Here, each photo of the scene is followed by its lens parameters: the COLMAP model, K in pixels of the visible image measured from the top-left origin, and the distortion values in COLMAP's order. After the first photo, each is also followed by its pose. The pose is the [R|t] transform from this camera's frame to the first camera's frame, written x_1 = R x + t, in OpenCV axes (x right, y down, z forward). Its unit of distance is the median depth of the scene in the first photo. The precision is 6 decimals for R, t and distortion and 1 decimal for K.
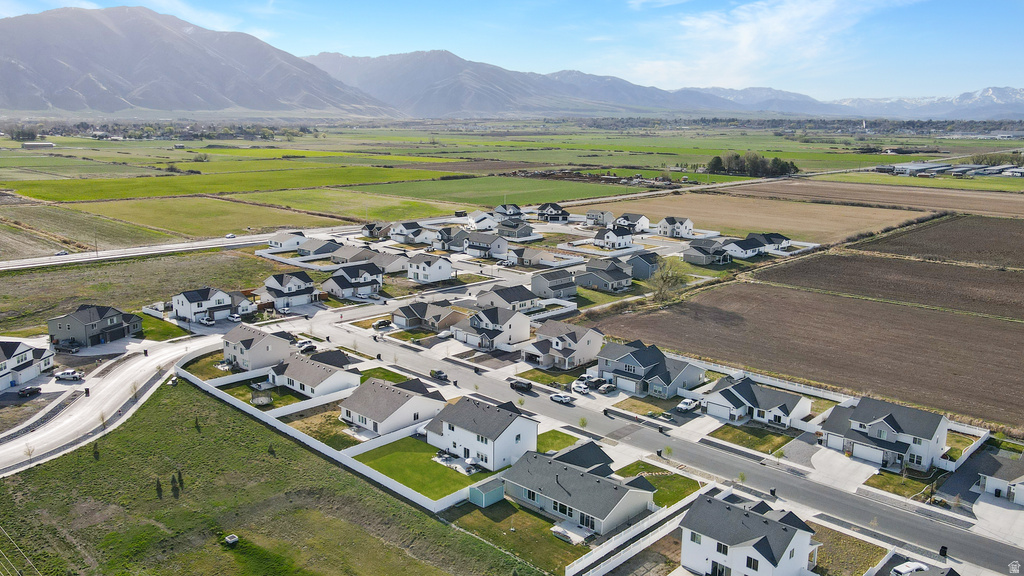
lens RADIAL K [[786.3, 0, 500.0], [0, 786.3, 285.9], [0, 0, 1]] dist [0.013021, 0.011484]
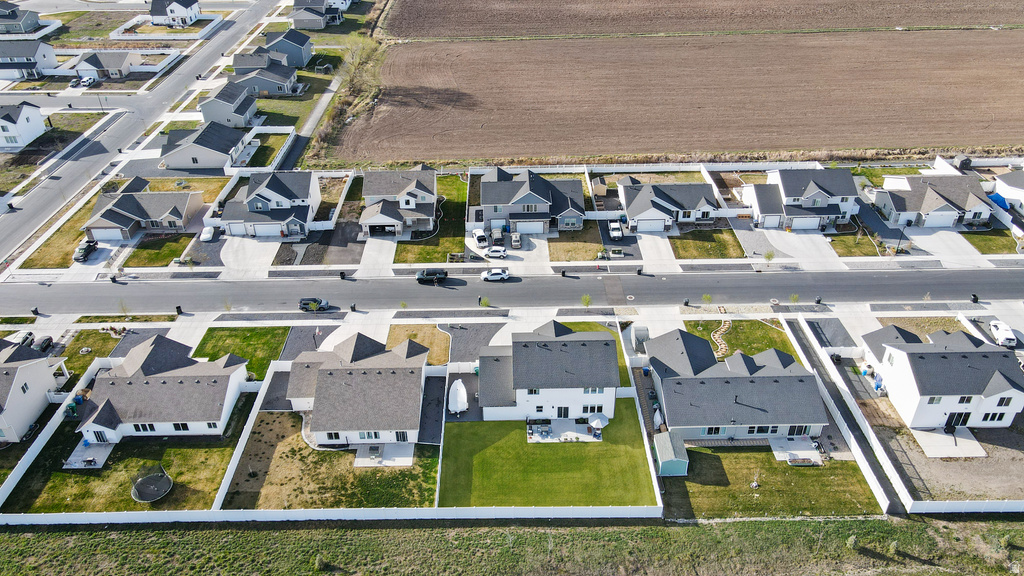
lens RADIAL K [[748.1, 0, 502.3], [0, 748.1, 287.5], [0, 0, 1]] dist [0.015635, 0.000554]
pose [[0.711604, -0.399888, 0.577676, -0.289707], [0.163295, 0.893840, 0.417595, -0.130172], [-0.683341, -0.202831, 0.701360, 0.362352]]
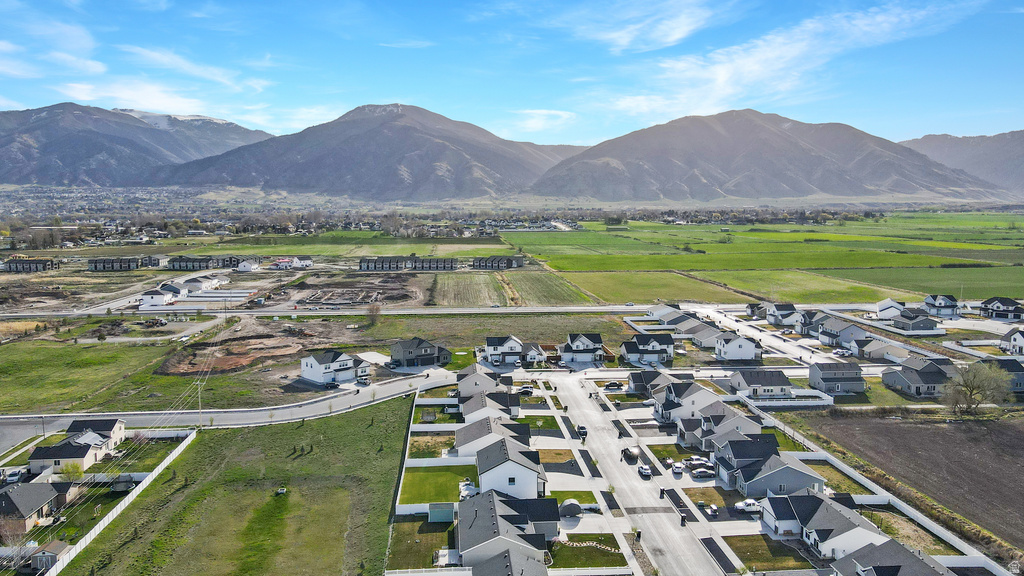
lens RADIAL K [[748.1, 0, 502.3], [0, 748.1, 287.5], [0, 0, 1]] dist [0.015635, 0.000554]
pose [[0.745132, 0.060170, -0.664197, 0.447424], [-0.126112, 0.990666, -0.051735, -0.013519], [0.654885, 0.122313, 0.745765, 0.106228]]
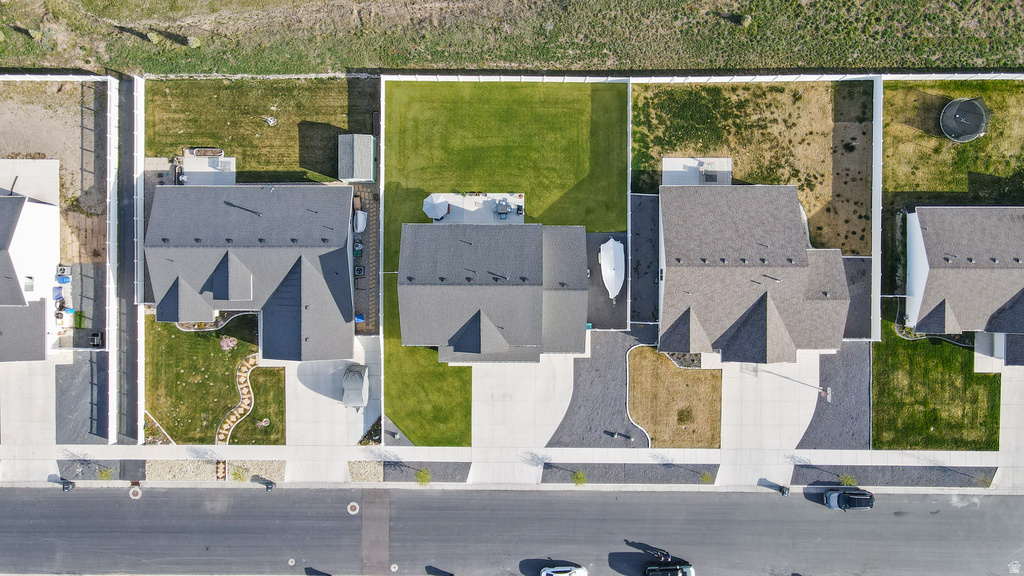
lens RADIAL K [[748.1, 0, 502.3], [0, 748.1, 287.5], [0, 0, 1]] dist [0.015635, 0.000554]
pose [[-0.717834, 0.696189, 0.005918, -0.019521], [-0.132220, -0.144666, 0.980607, -0.224590], [0.683544, 0.703130, 0.195896, 0.599993]]
